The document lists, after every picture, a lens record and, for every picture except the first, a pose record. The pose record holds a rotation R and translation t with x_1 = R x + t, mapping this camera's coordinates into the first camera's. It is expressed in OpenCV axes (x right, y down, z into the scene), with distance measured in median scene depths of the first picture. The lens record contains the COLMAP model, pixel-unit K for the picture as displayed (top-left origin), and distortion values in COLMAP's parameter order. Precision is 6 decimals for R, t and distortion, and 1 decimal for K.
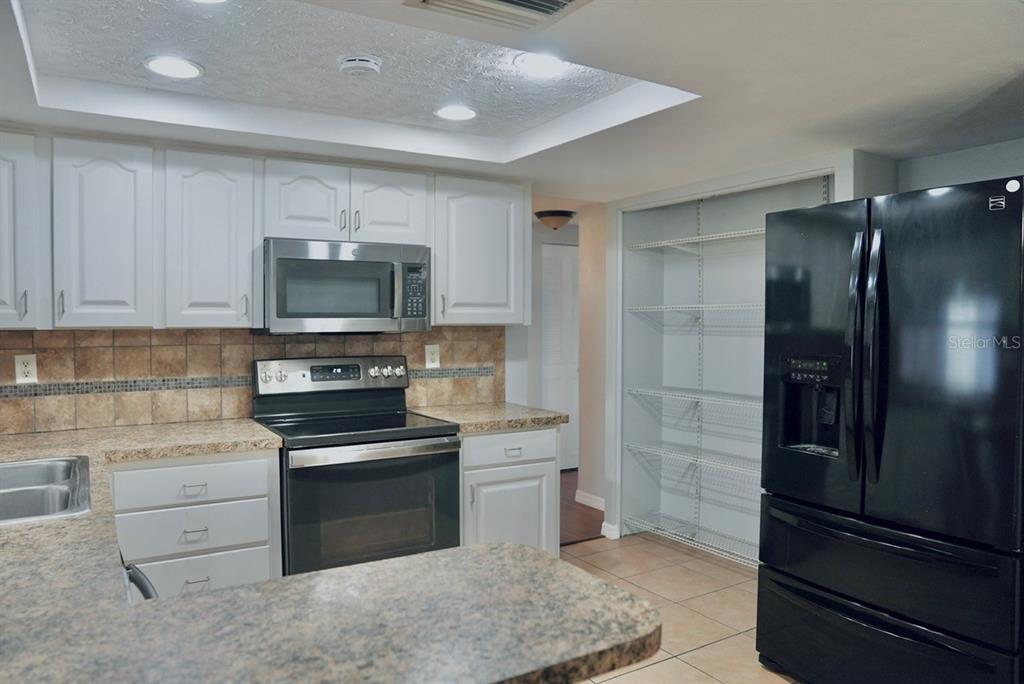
lens RADIAL K [[714.2, 0, 512.4], [0, 714.2, 338.0], [0, 0, 1]] dist [-0.136014, 0.106813]
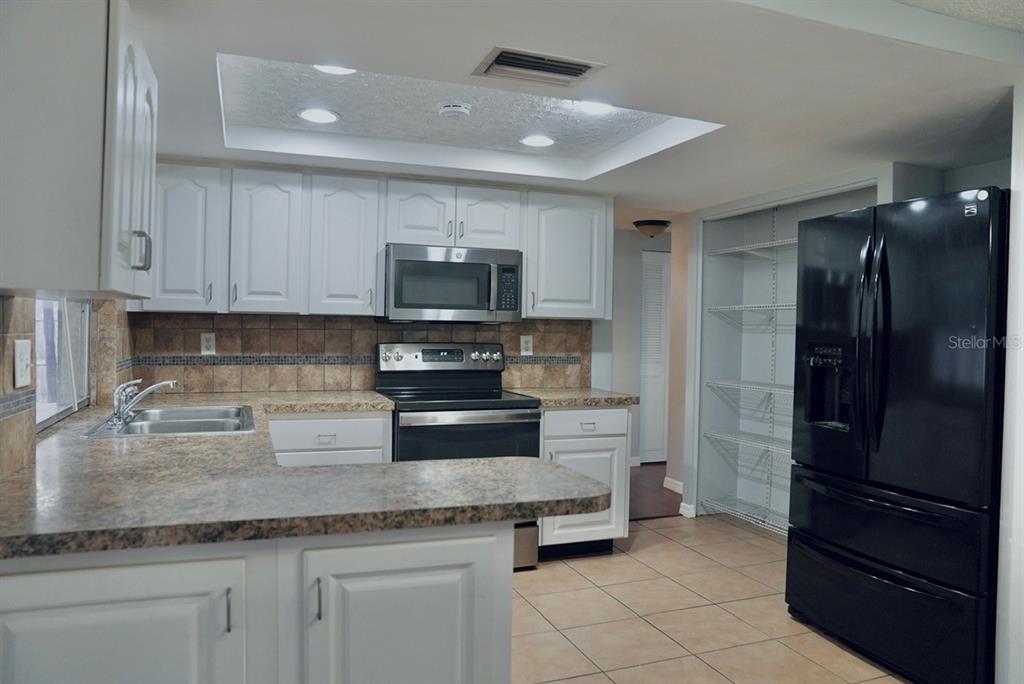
lens RADIAL K [[714.2, 0, 512.4], [0, 714.2, 338.0], [0, 0, 1]] dist [-0.136014, 0.106813]
pose [[0.982521, 0.018675, -0.185210, 0.096416], [-0.021119, 0.999714, -0.011231, 0.032192], [0.184947, 0.014947, 0.982635, -0.181827]]
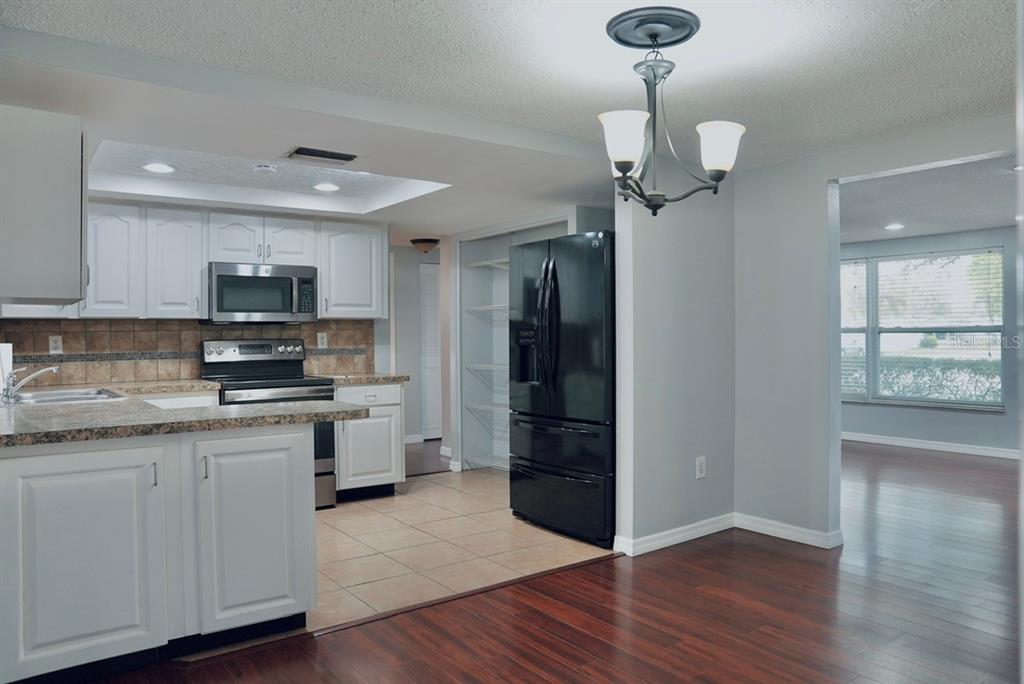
lens RADIAL K [[714.2, 0, 512.4], [0, 714.2, 338.0], [0, 0, 1]] dist [-0.136014, 0.106813]
pose [[0.995911, -0.010852, 0.089681, 0.178501], [0.012870, 0.999676, -0.021954, 0.068899], [-0.089414, 0.023018, 0.995729, -0.600303]]
